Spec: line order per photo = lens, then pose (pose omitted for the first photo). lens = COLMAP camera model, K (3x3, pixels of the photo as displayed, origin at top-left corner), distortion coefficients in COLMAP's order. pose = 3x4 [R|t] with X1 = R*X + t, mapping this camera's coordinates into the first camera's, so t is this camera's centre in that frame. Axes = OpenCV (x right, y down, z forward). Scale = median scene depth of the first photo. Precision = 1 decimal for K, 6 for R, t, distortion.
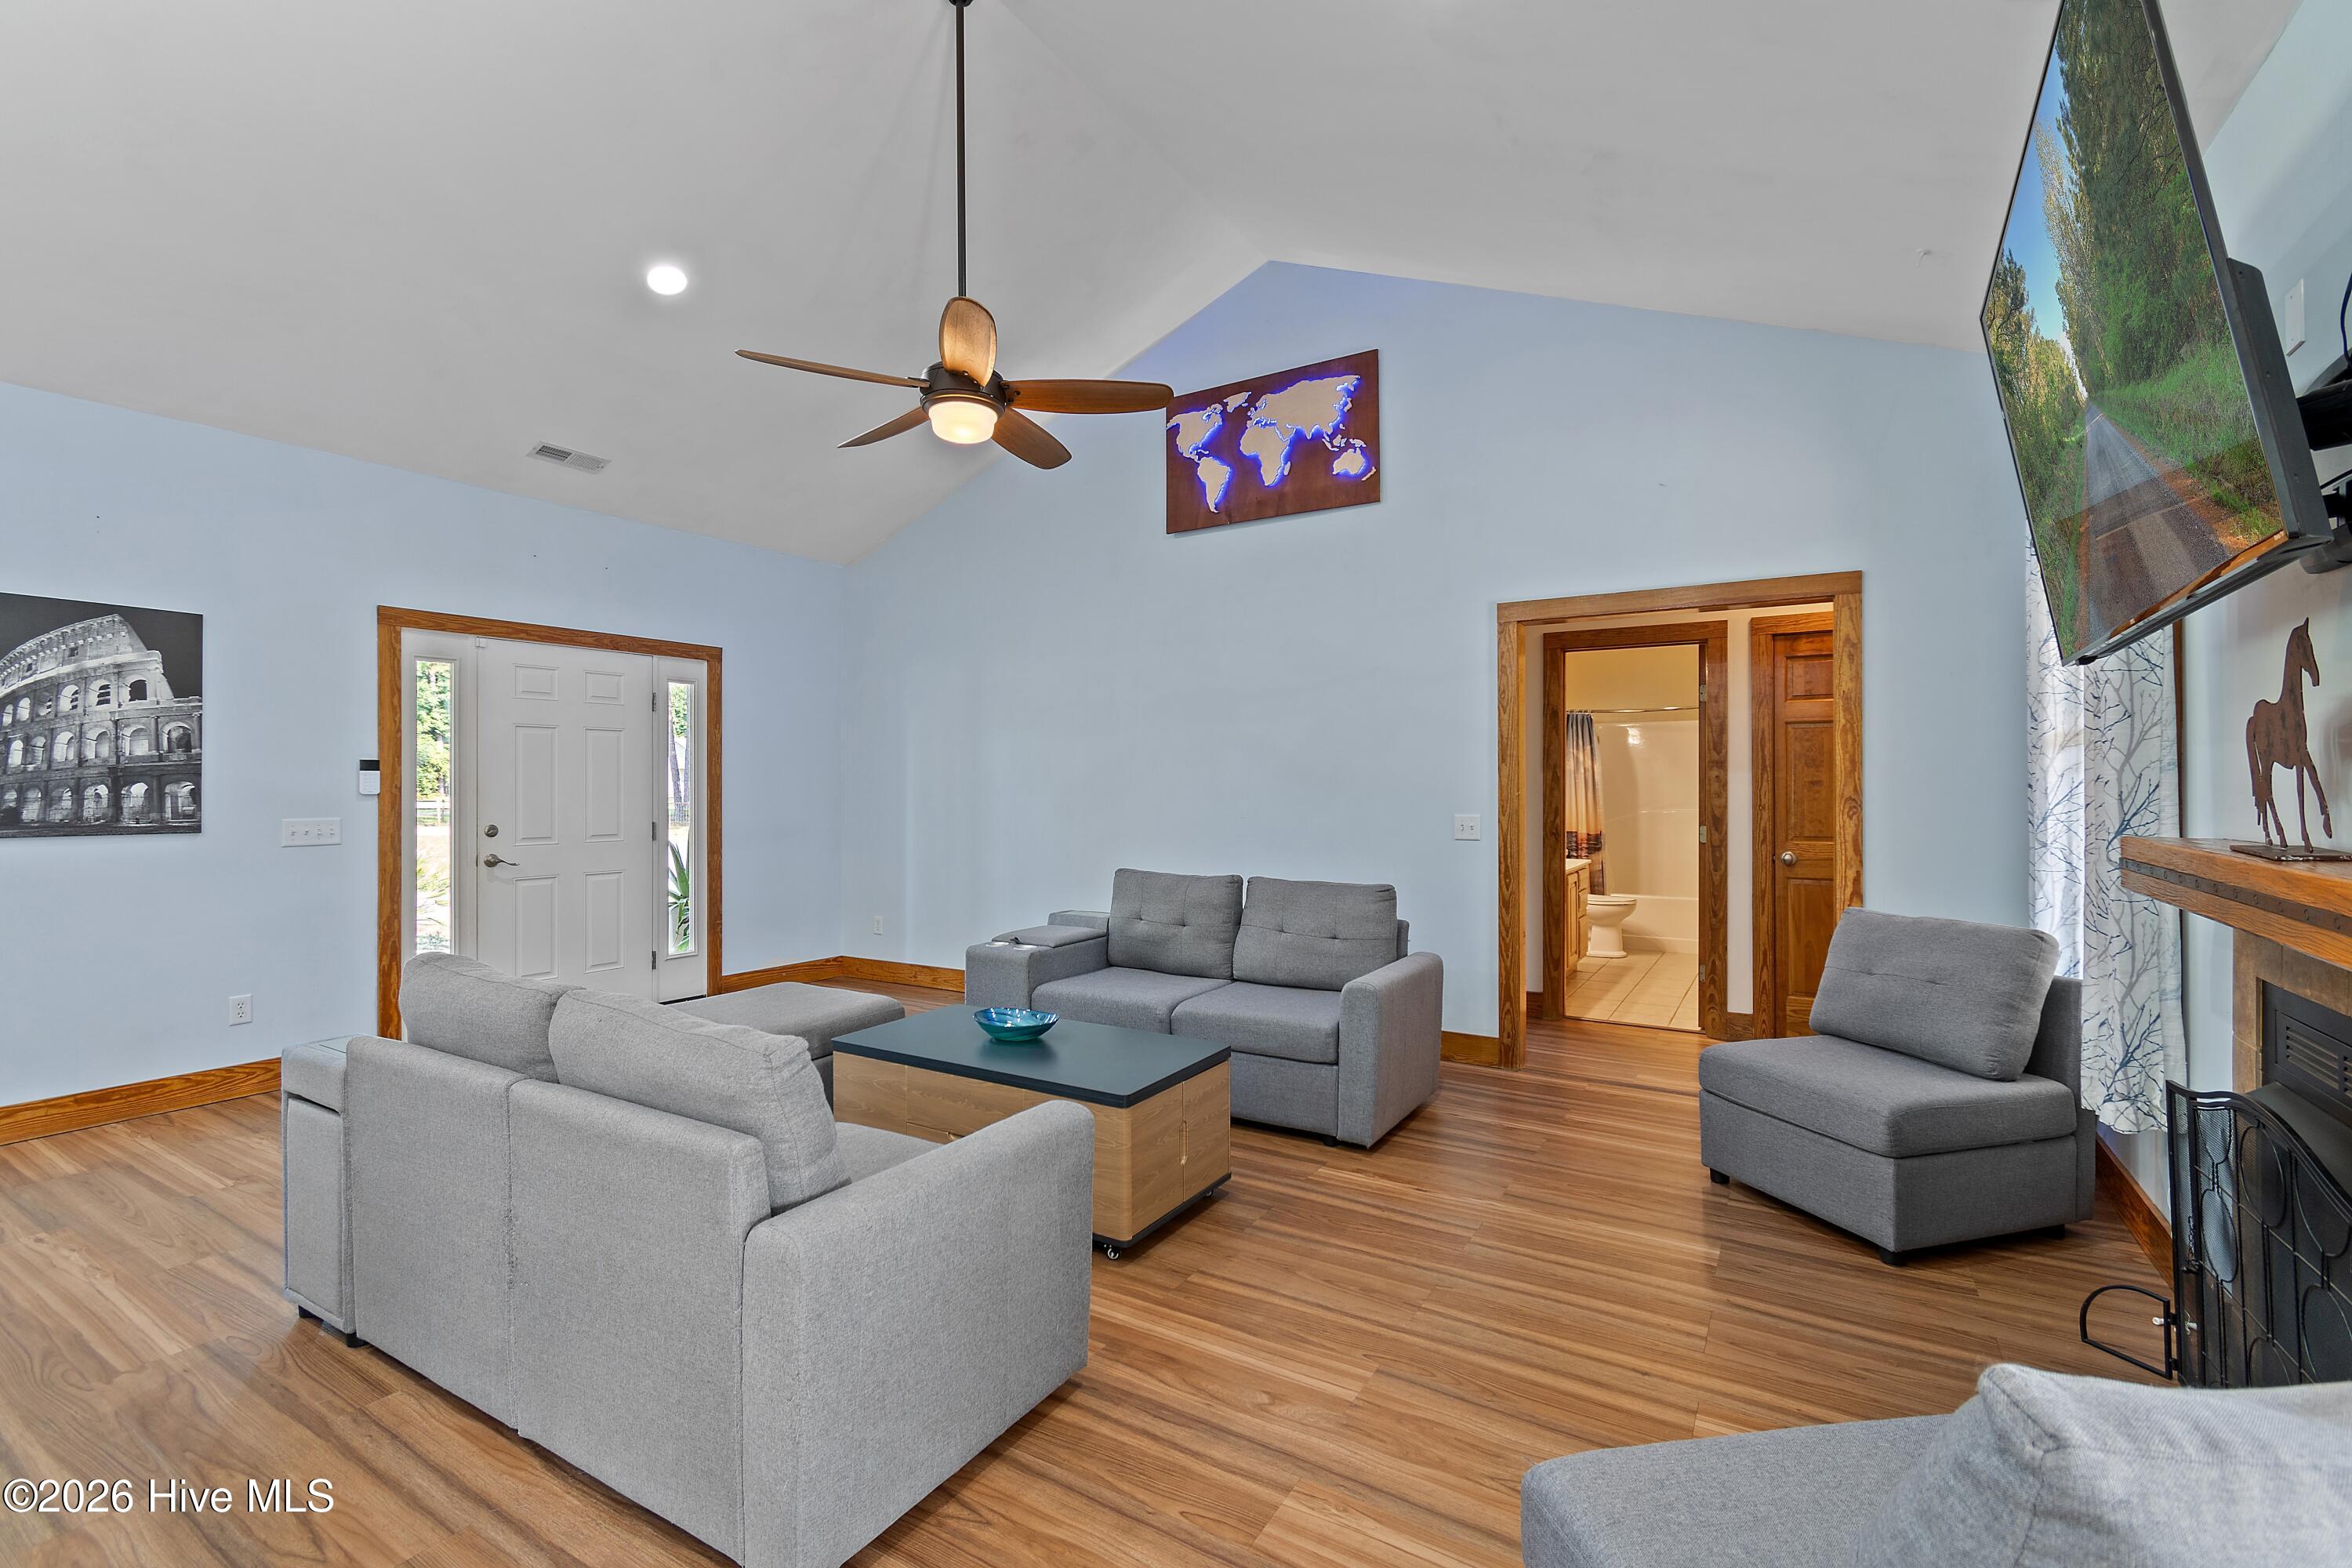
lens RADIAL K [[1032.3, 0, 1172.0], [0, 1032.3, 782.4], [0, 0, 1]] dist [0.002475, -0.000406]
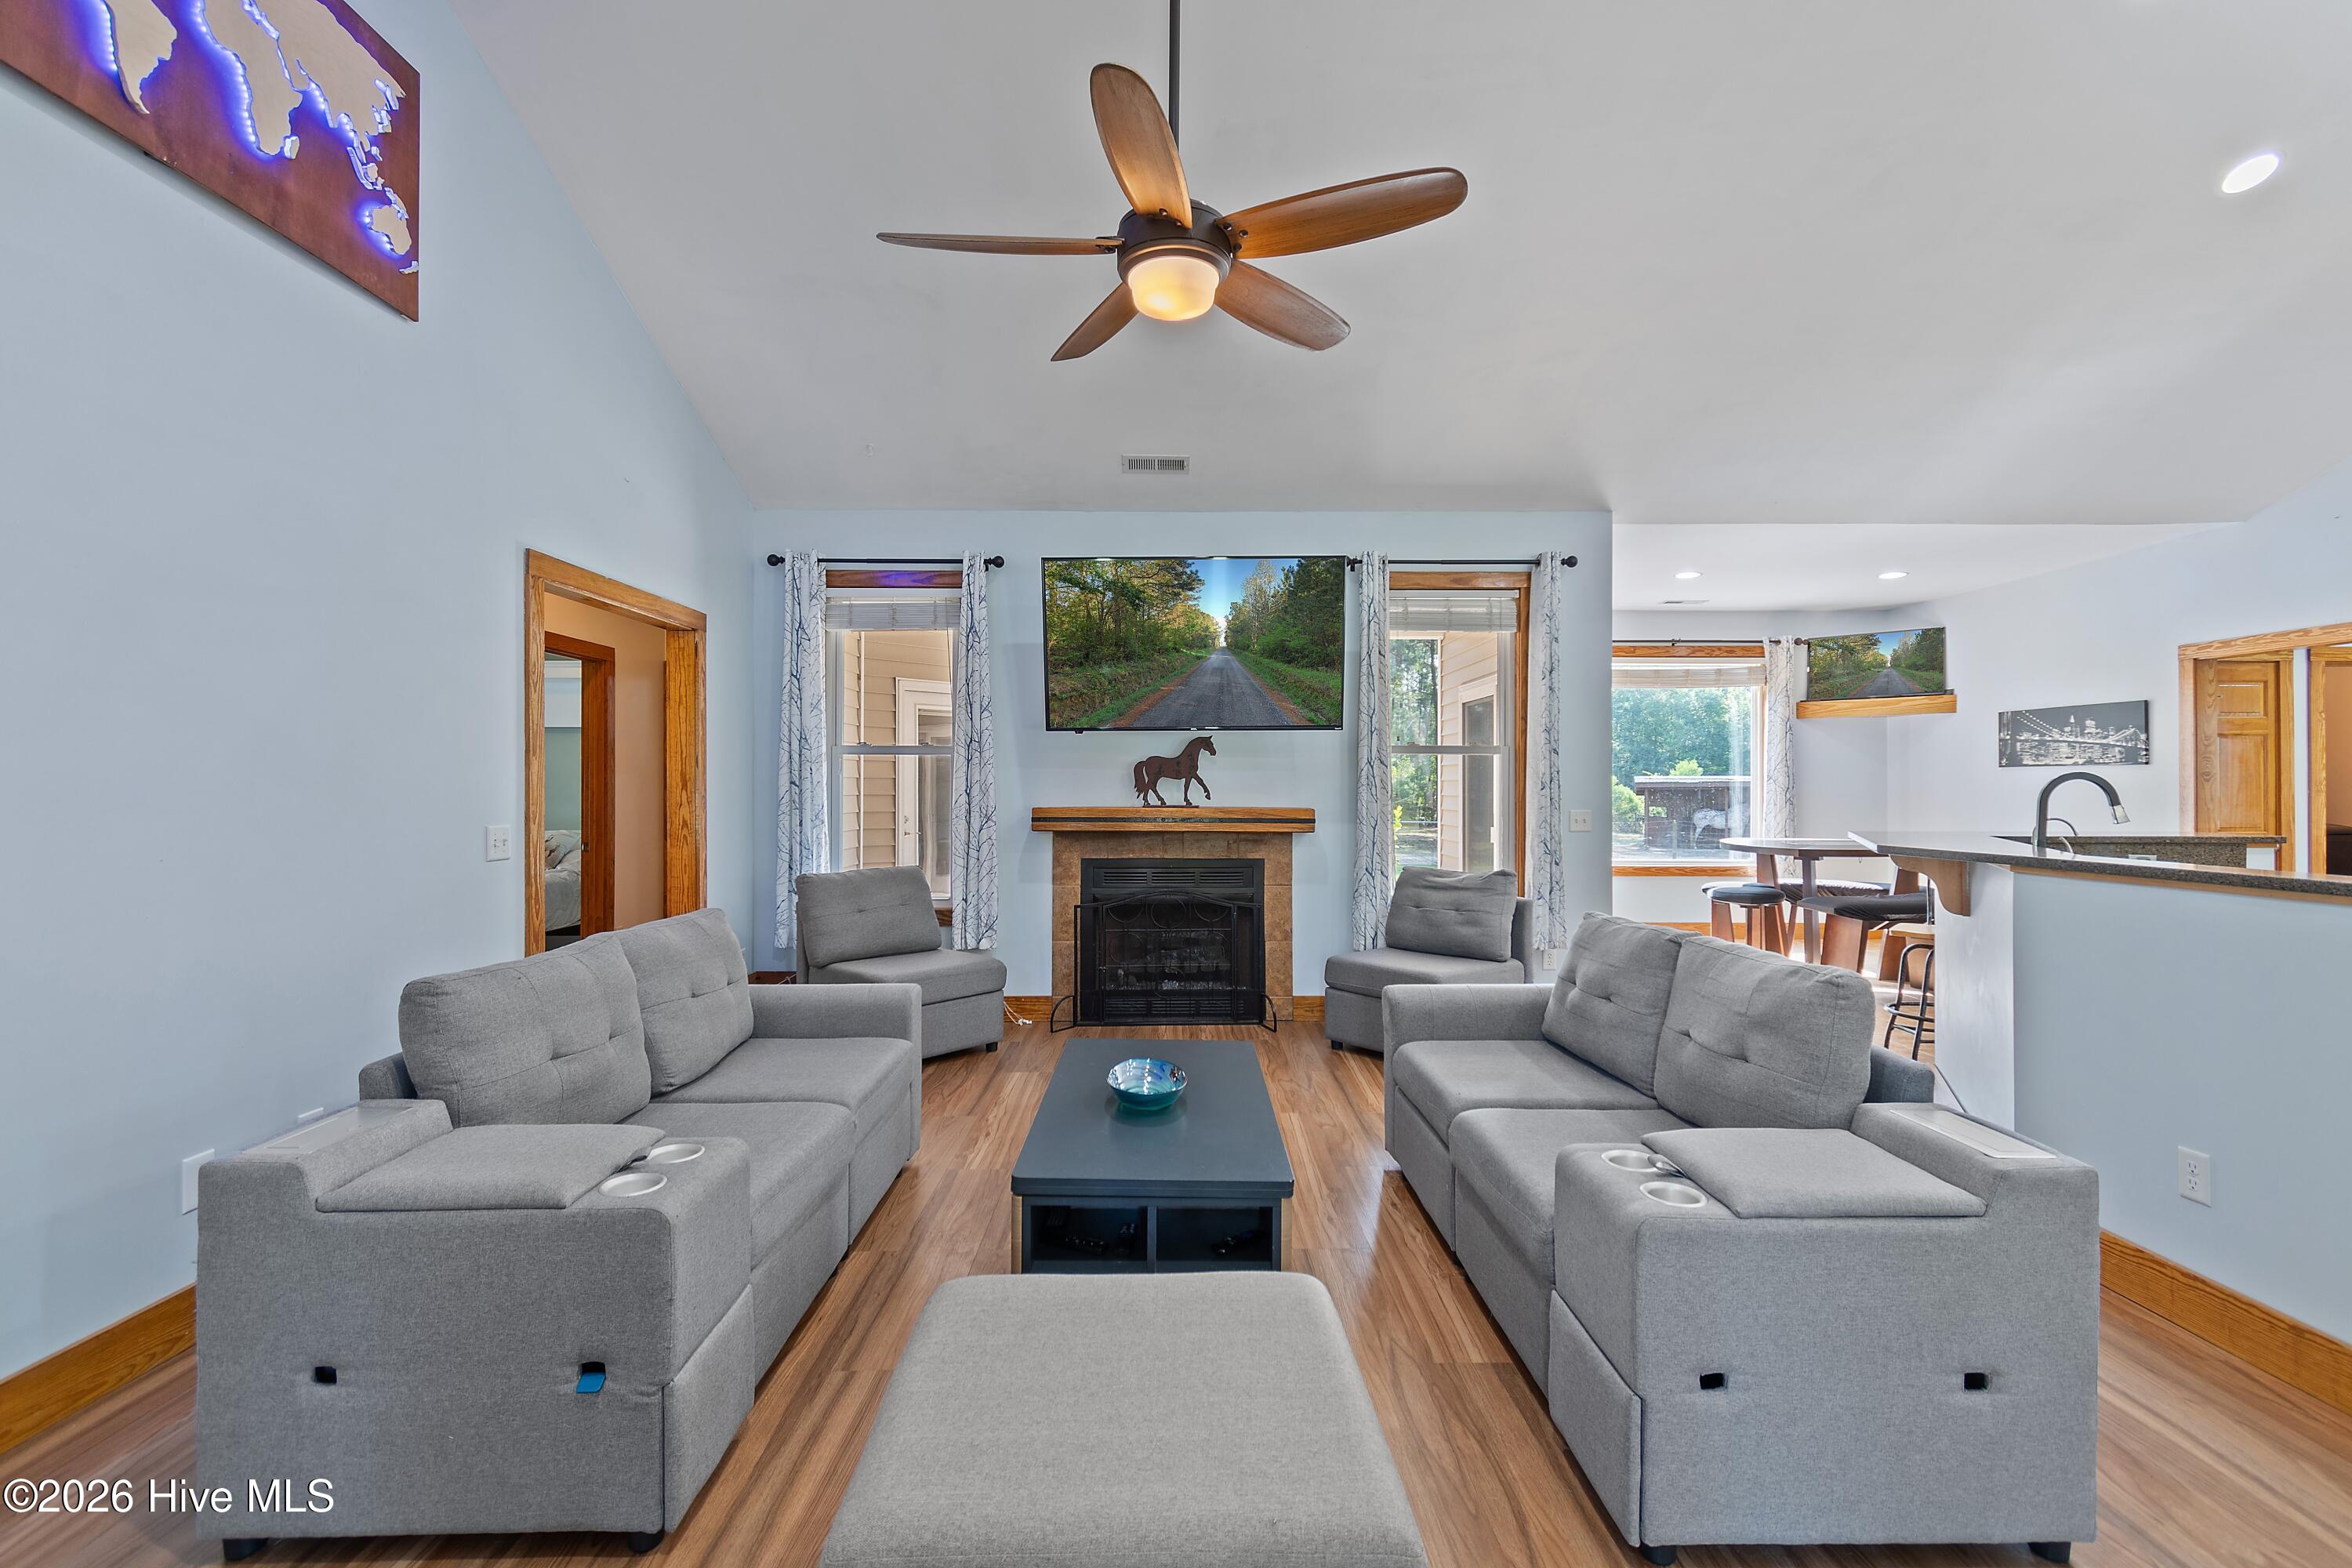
lens RADIAL K [[1040.4, 0, 1176.0], [0, 1040.4, 784.0], [0, 0, 1]] dist [0.000520, 0.000046]
pose [[-0.528048, 0.003455, 0.849207, -0.678326], [-0.001637, 0.999986, -0.005086, 0.006772], [-0.849213, -0.004076, -0.528035, 1.130696]]
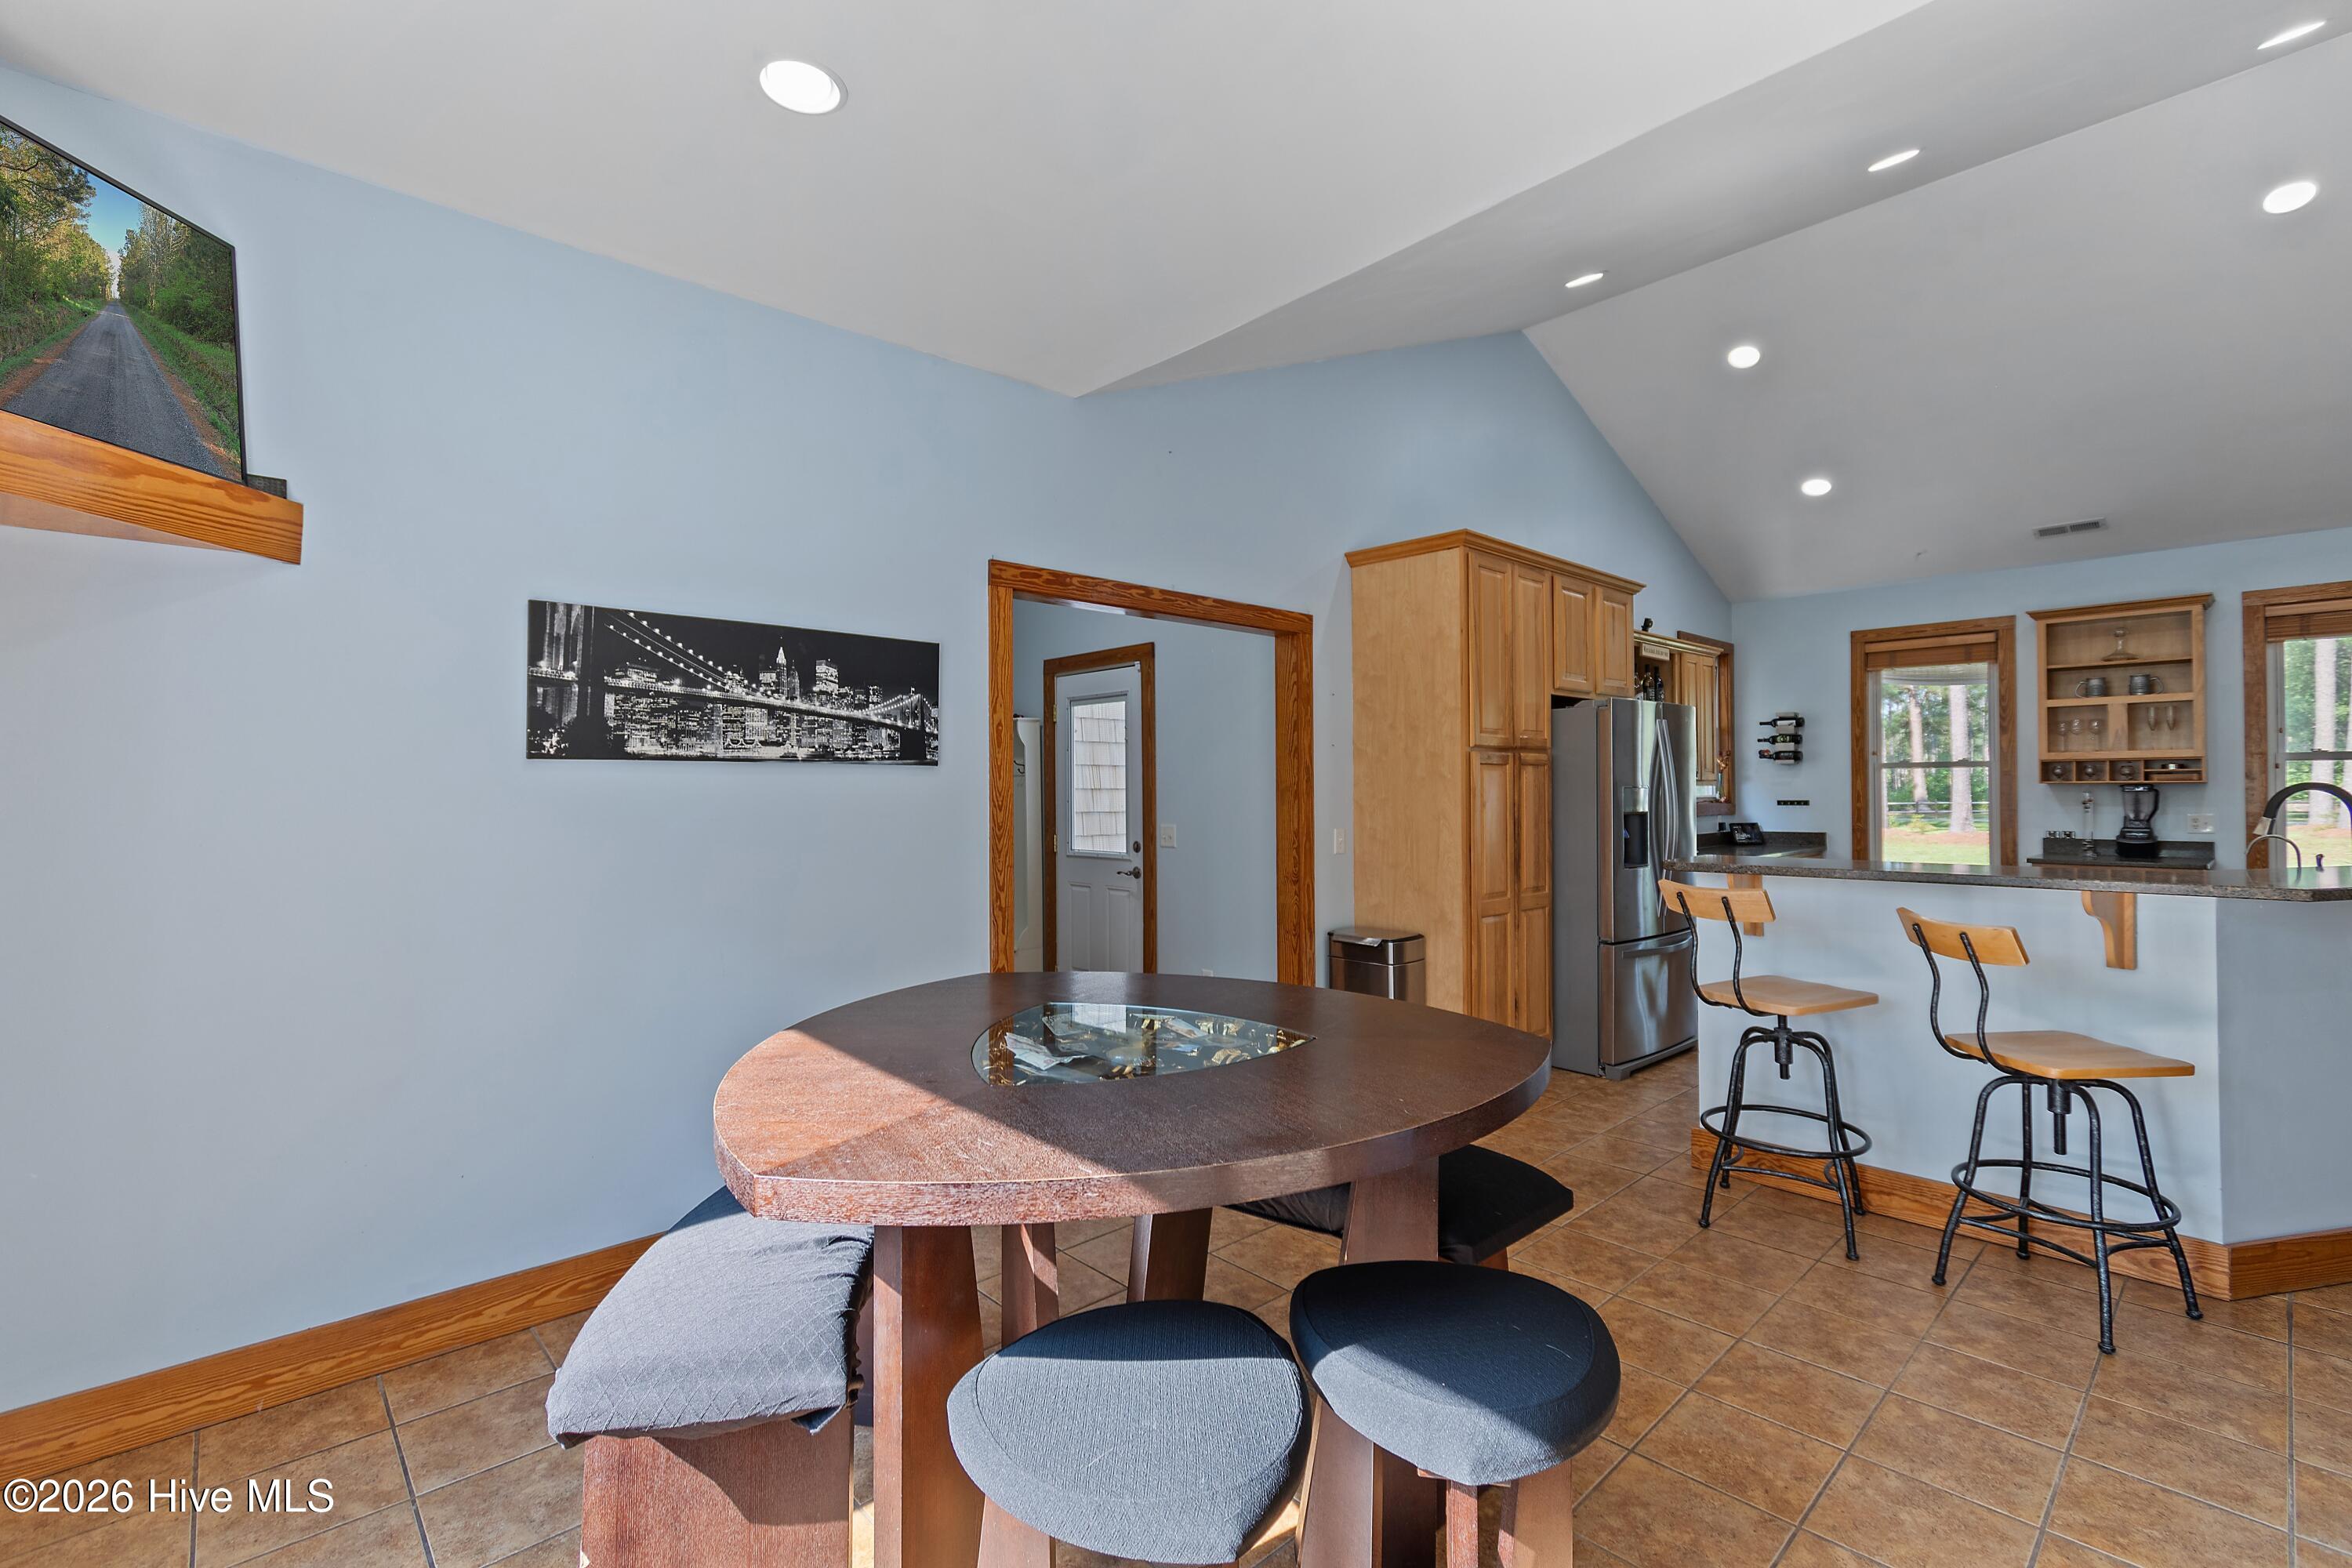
lens RADIAL K [[1036.1, 0, 1176.0], [0, 1036.1, 784.0], [0, 0, 1]] dist [0.001550, -0.000727]
pose [[-0.271346, -0.002478, -0.962479, 0.589531], [0.009185, 0.999944, -0.005164, -0.011375], [0.962438, -0.010241, -0.271308, -0.482419]]
